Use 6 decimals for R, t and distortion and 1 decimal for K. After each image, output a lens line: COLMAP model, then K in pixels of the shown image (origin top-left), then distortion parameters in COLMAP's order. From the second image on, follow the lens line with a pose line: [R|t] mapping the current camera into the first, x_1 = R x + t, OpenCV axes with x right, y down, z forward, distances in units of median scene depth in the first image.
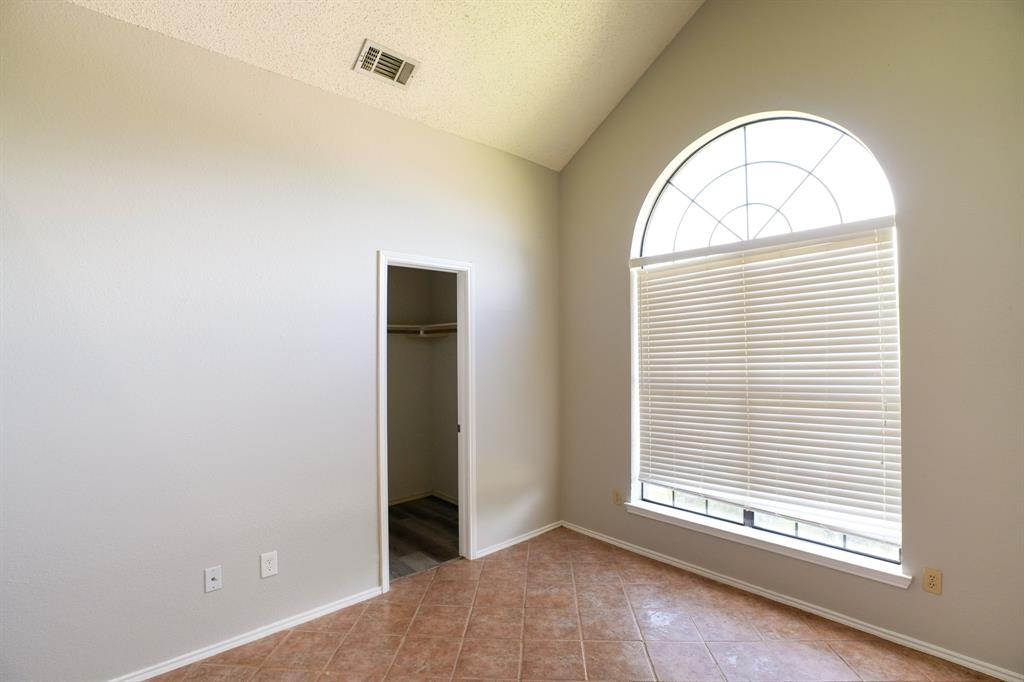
lens RADIAL K [[470.5, 0, 518.1], [0, 470.5, 339.6], [0, 0, 1]] dist [-0.048957, 0.000566]
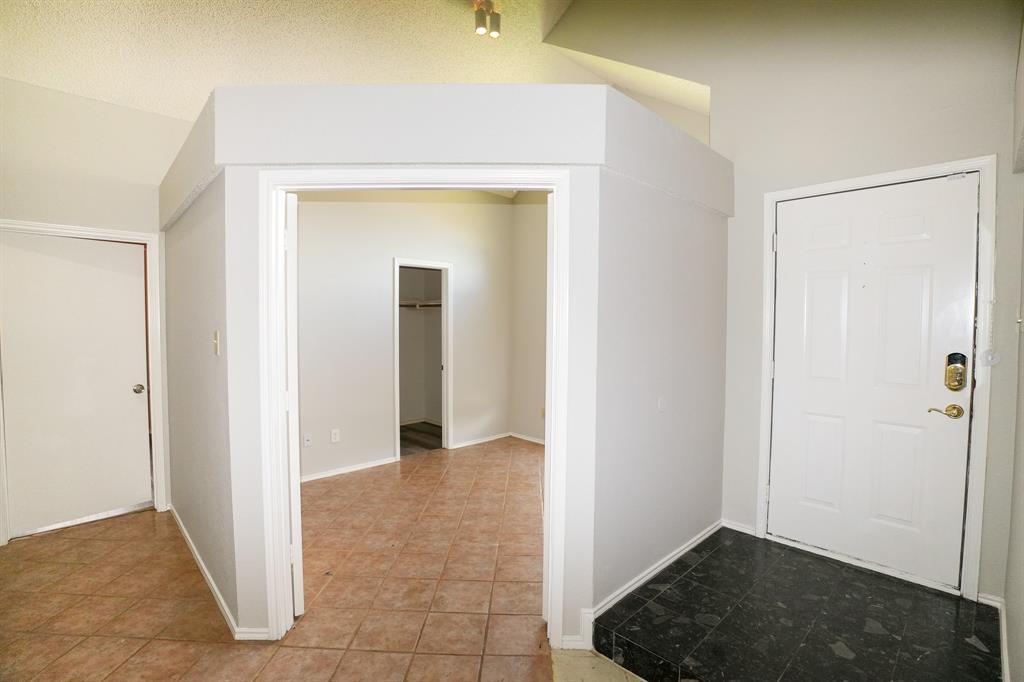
lens RADIAL K [[470.5, 0, 518.1], [0, 470.5, 339.6], [0, 0, 1]] dist [-0.048957, 0.000566]
pose [[0.999657, 0.010629, 0.023943, 0.093341], [-0.012029, 0.998178, 0.059121, -0.002949], [-0.023271, -0.059389, 0.997964, -0.604790]]
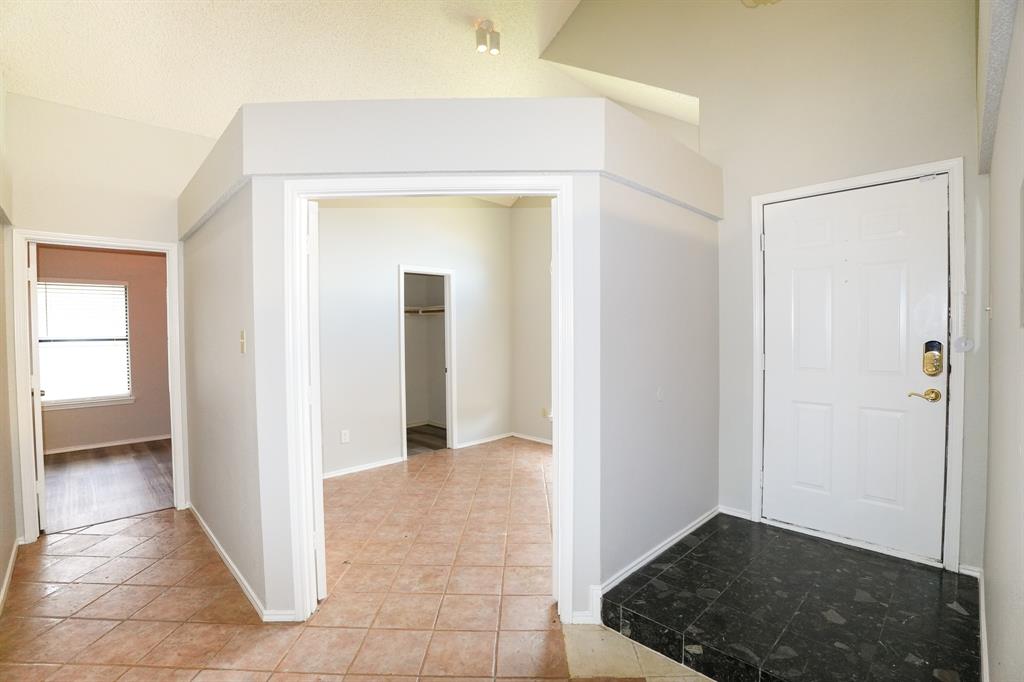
lens RADIAL K [[463.5, 0, 516.0], [0, 463.5, 339.8], [0, 0, 1]] dist [-0.052139, -0.000083]
pose [[0.999572, -0.003858, 0.028984, 0.073929], [0.002616, 0.999082, 0.042765, 0.014273], [-0.029123, -0.042671, 0.998665, -0.641817]]
